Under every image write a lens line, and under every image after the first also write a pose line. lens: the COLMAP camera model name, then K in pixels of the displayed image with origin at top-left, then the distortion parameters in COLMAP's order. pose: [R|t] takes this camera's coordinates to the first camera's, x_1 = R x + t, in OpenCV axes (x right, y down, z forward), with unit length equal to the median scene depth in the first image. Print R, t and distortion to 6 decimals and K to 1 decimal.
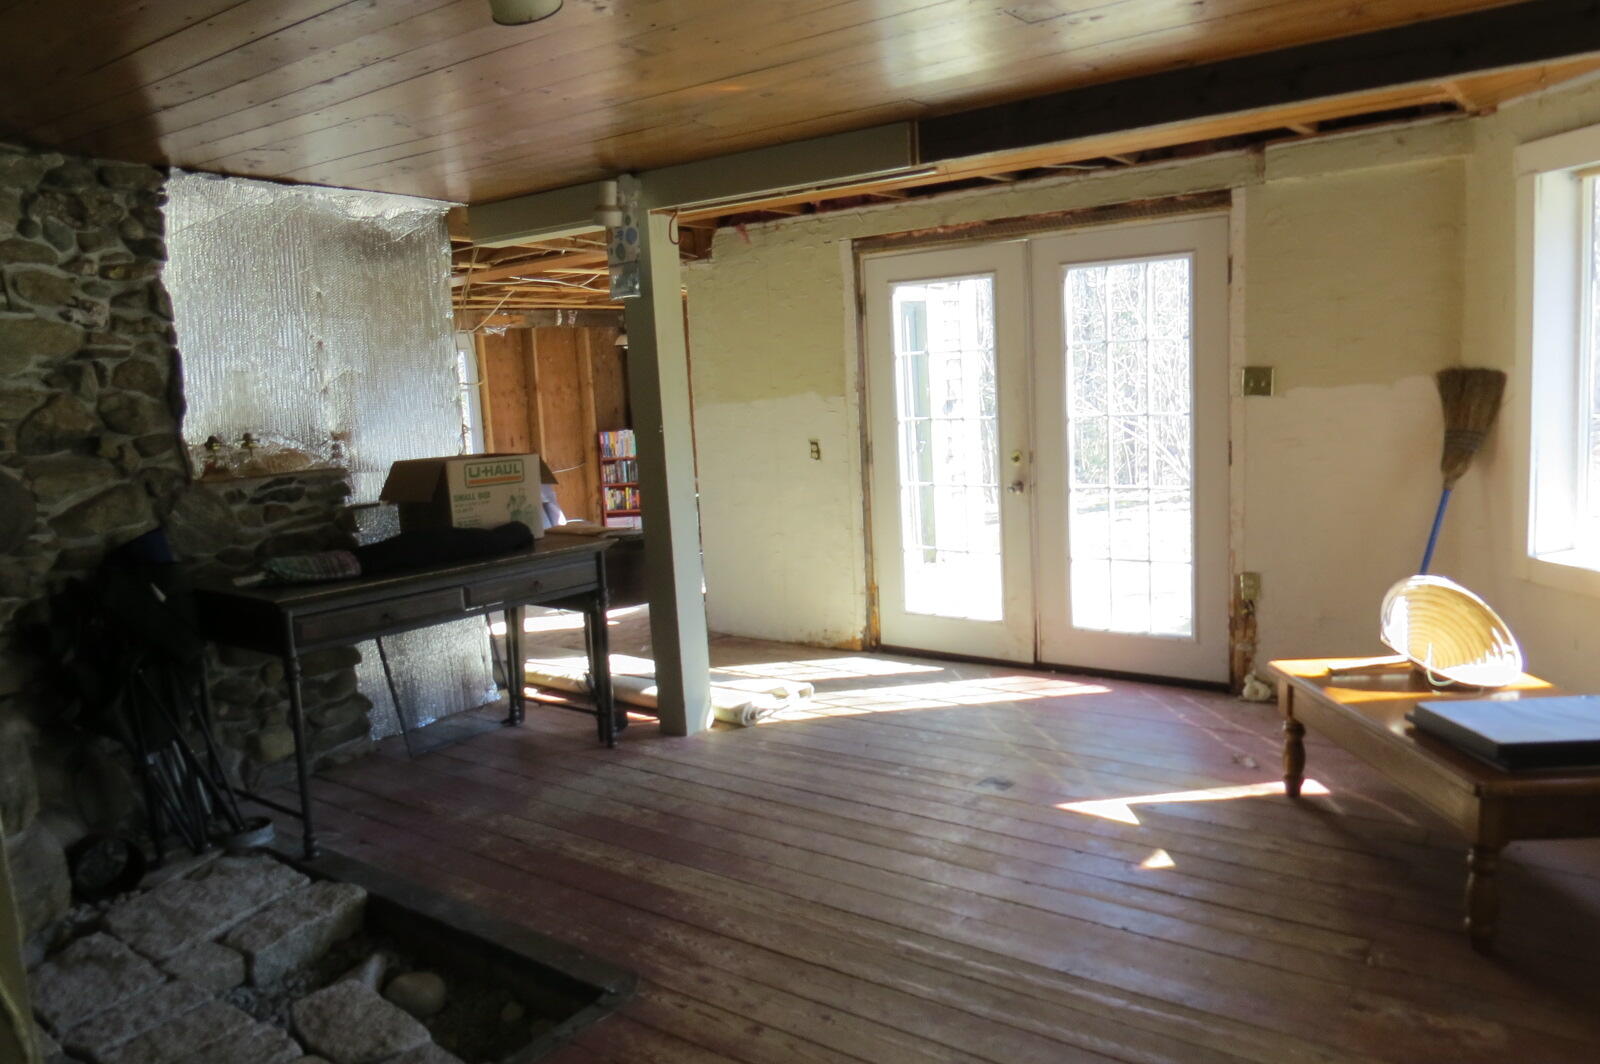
lens RADIAL K [[1148.3, 0, 814.6], [0, 1148.3, 535.1], [0, 0, 1]] dist [-0.018736, 0.009923]
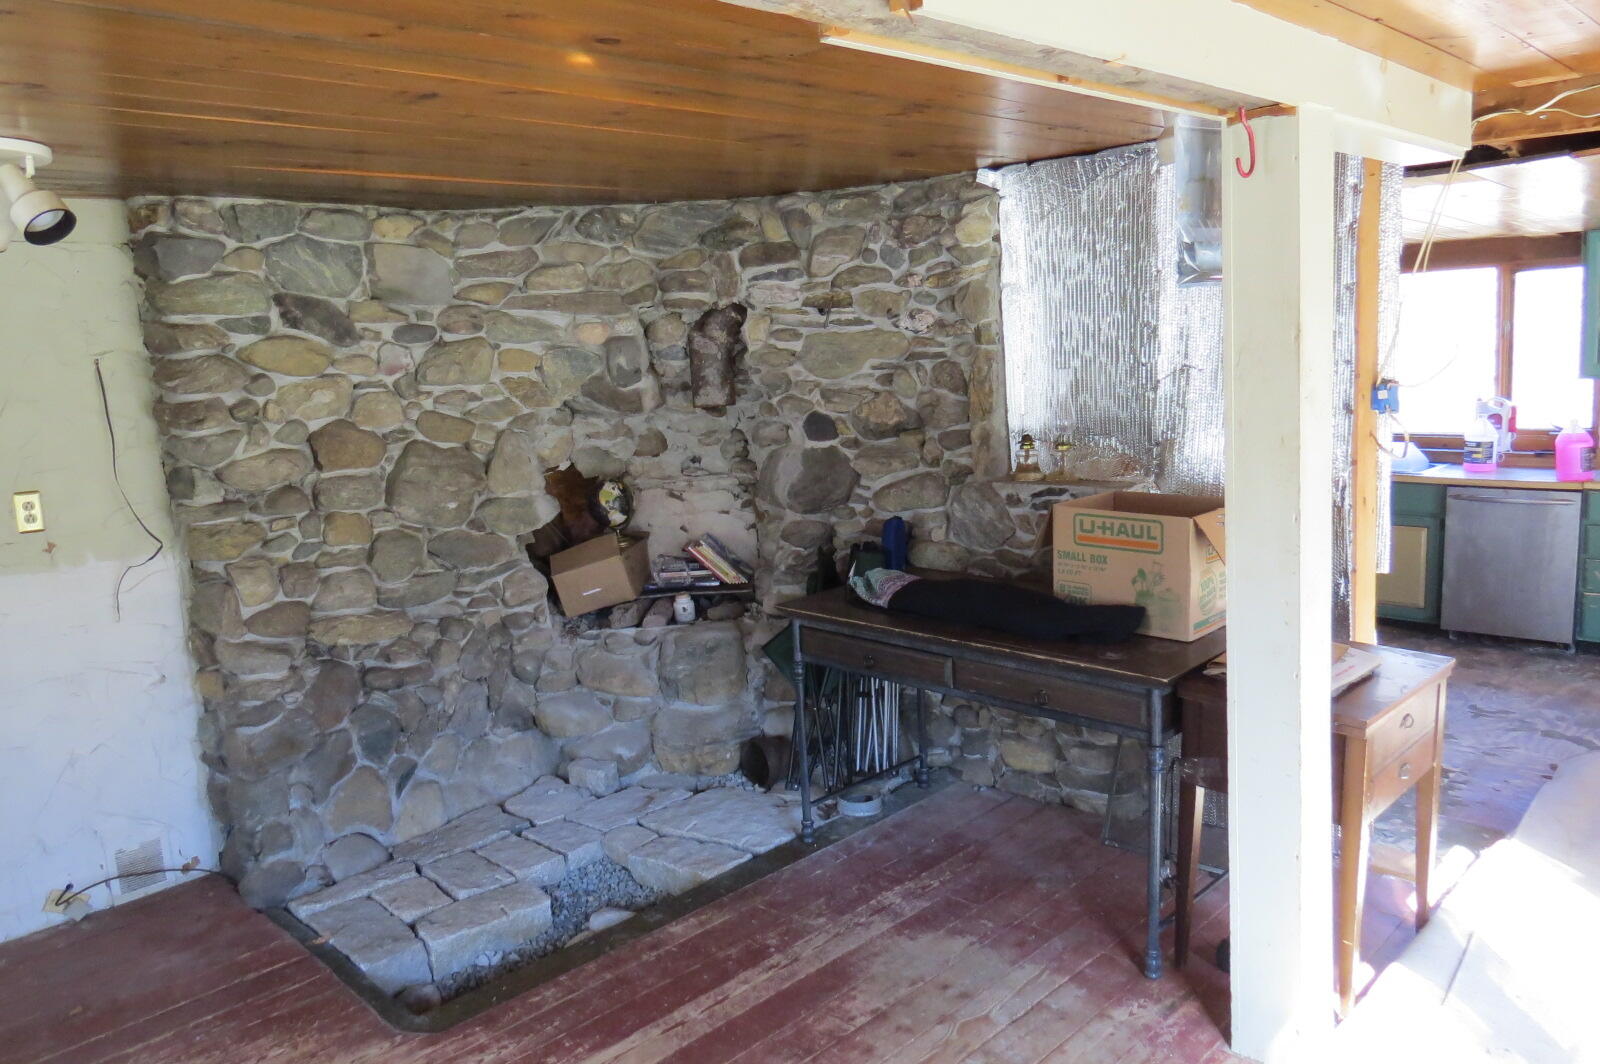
lens RADIAL K [[1148.3, 0, 814.2], [0, 1148.3, 533.9], [0, 0, 1]] dist [-0.018736, 0.009923]
pose [[-0.150824, 0.215403, -0.964808, 0.474534], [-0.069555, 0.971241, 0.227713, -0.217415], [0.986111, 0.101452, -0.131504, 0.966624]]
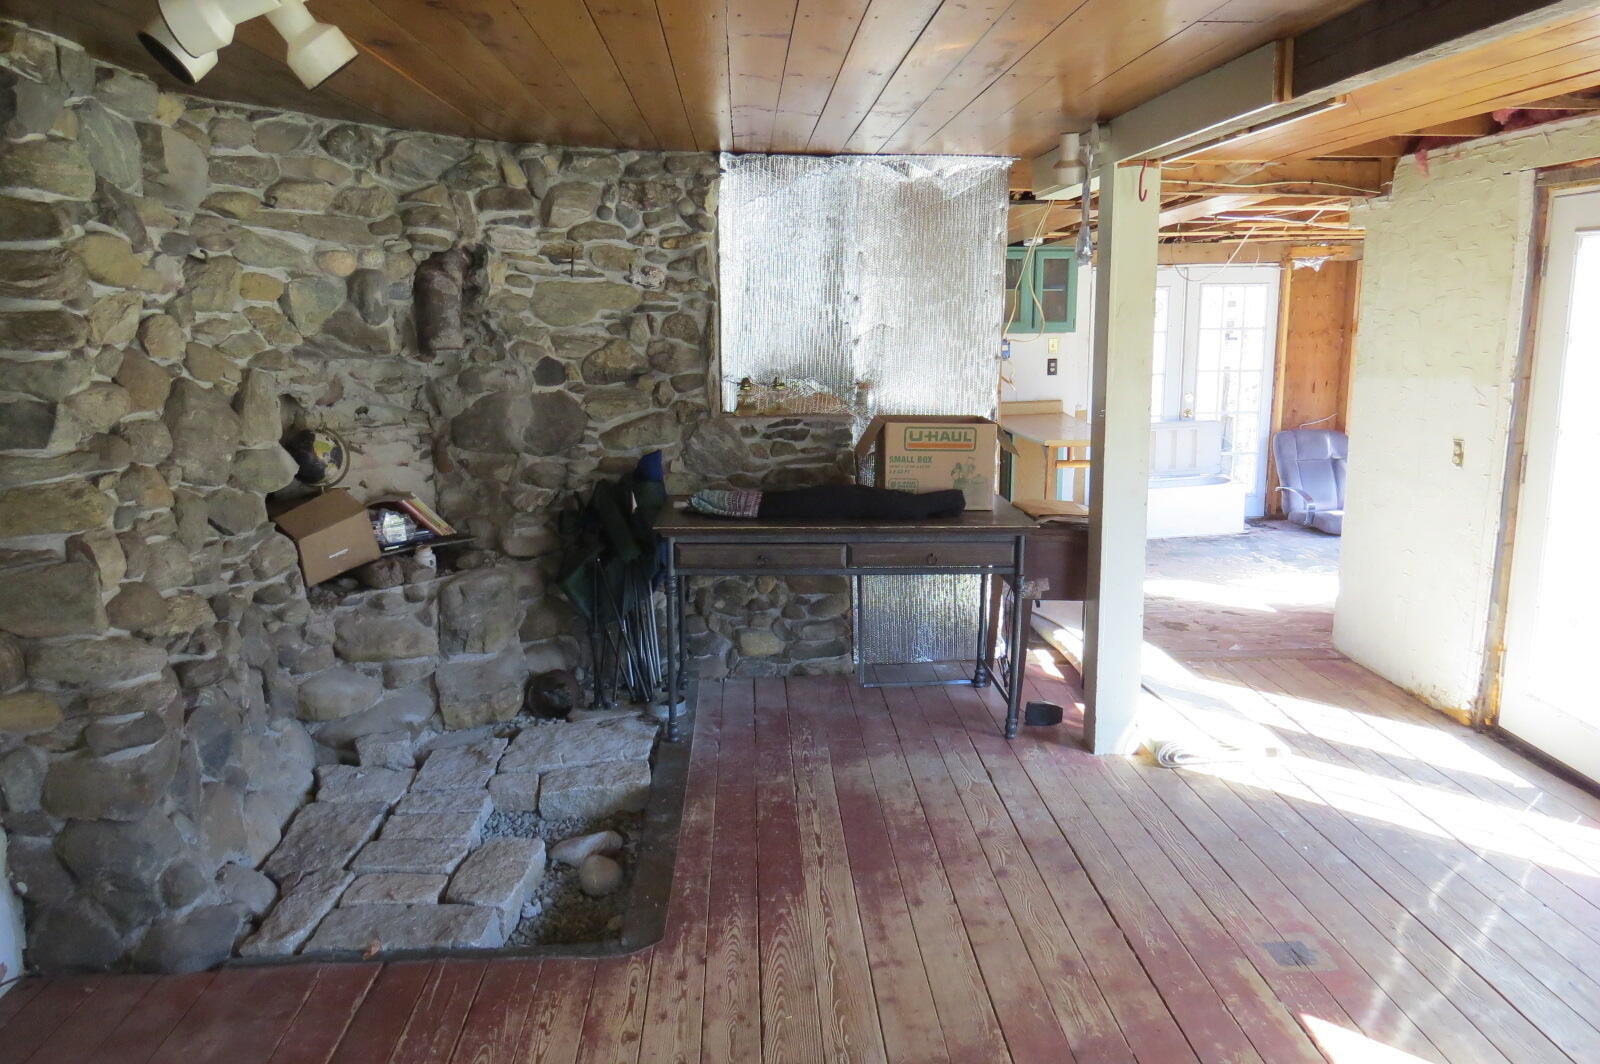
lens RADIAL K [[1148.3, 0, 809.6], [0, 1148.3, 532.3], [0, 0, 1]] dist [-0.018736, 0.009923]
pose [[0.637340, 0.192536, -0.746142, 0.441834], [-0.132699, 0.981240, 0.139852, -0.105457], [0.759071, 0.009879, 0.650933, 0.276259]]
